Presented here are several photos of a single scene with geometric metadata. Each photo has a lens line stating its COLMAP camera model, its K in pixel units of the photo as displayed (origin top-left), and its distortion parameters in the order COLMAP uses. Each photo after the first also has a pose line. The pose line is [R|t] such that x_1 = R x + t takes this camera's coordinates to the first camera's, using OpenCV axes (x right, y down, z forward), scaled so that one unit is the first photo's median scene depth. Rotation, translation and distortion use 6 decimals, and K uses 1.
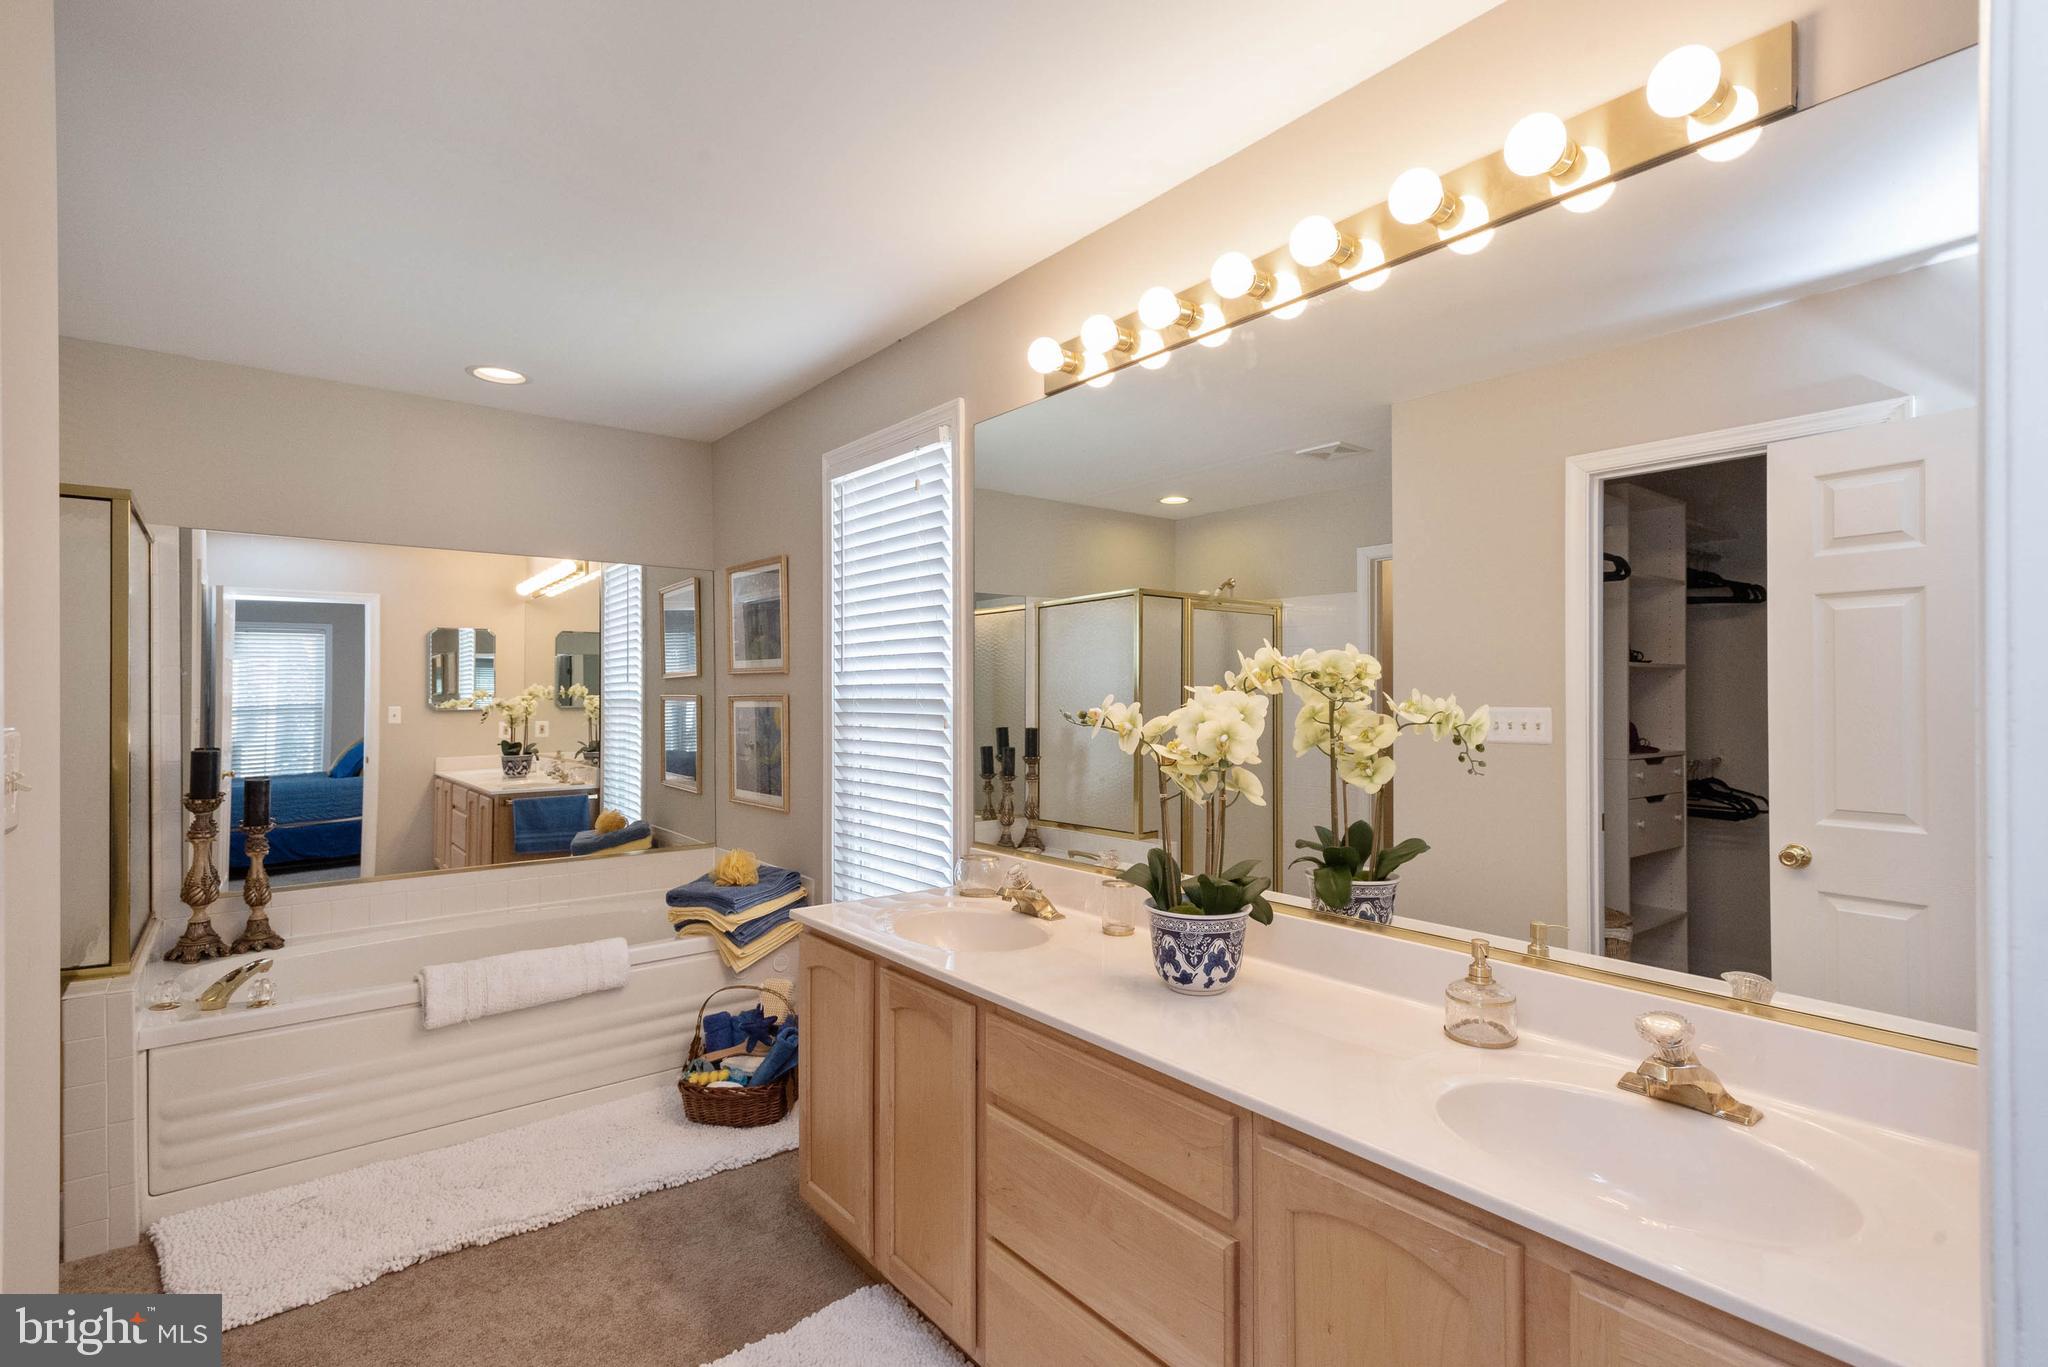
lens RADIAL K [[970.1, 0, 1017.6], [0, 970.1, 686.5], [0, 0, 1]] dist [0.024698, -0.004586]
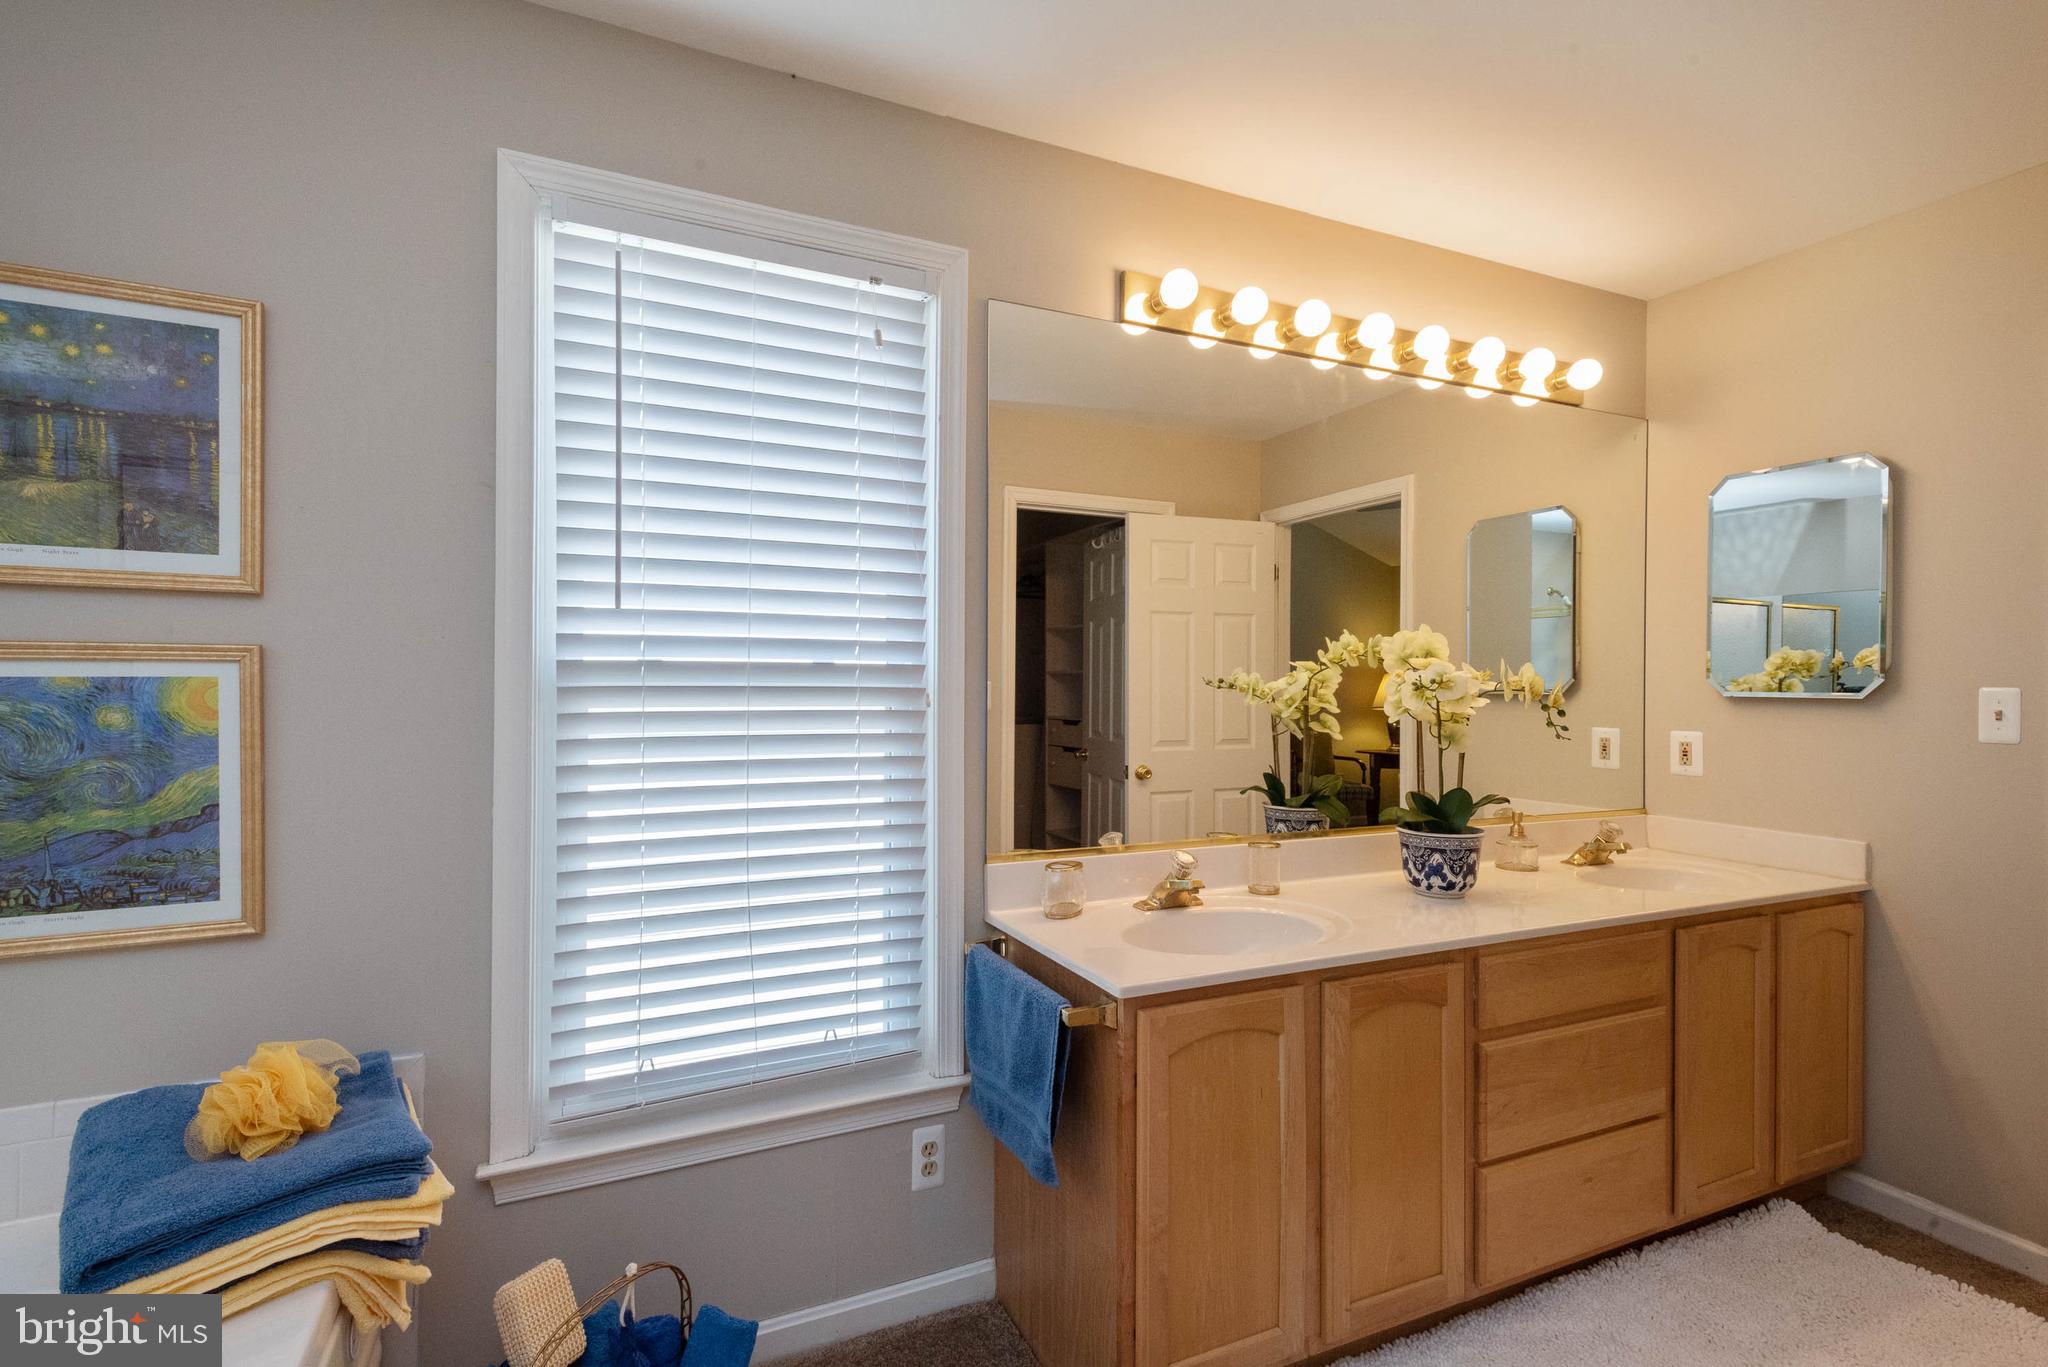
lens RADIAL K [[970.1, 0, 1021.2], [0, 970.1, 693.8], [0, 0, 1]] dist [0.024698, -0.004586]
pose [[0.252491, -0.009992, 0.967548, -0.717052], [-0.010688, 0.999857, 0.013115, 0.023726], [-0.967540, -0.013652, 0.252348, 0.735041]]
